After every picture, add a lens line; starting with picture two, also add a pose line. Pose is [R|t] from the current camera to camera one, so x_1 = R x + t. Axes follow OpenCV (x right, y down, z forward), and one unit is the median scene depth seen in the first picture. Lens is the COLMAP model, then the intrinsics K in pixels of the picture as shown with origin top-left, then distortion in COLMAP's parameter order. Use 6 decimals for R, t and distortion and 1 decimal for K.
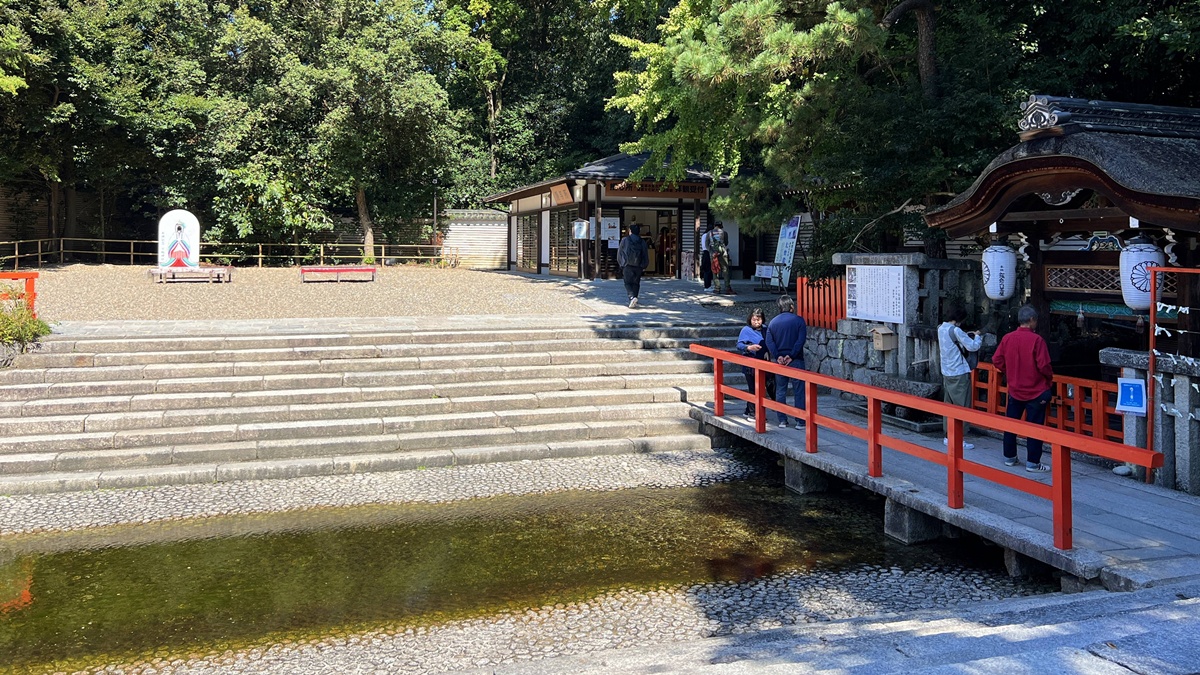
lens RADIAL K [[932.0, 0, 600.0], [0, 932.0, 337.5], [0, 0, 1]] dist [-0.000297, -0.003412]
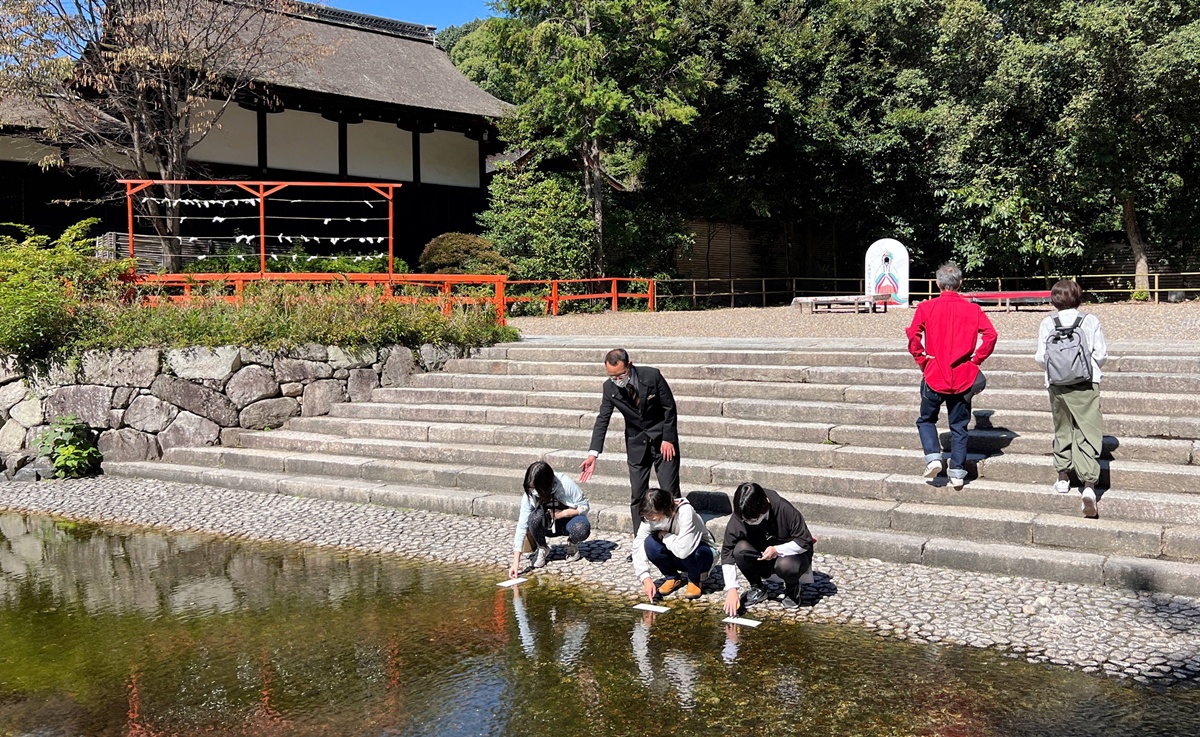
lens RADIAL K [[1016.5, 0, 600.0], [0, 1016.5, 368.5], [0, 0, 1]] dist [0.128067, -0.141933]
pose [[0.696224, 0.036157, -0.716913, 0.078832], [-0.057184, 0.998350, -0.005182, 0.009206], [0.715543, 0.044604, 0.697143, 0.140414]]
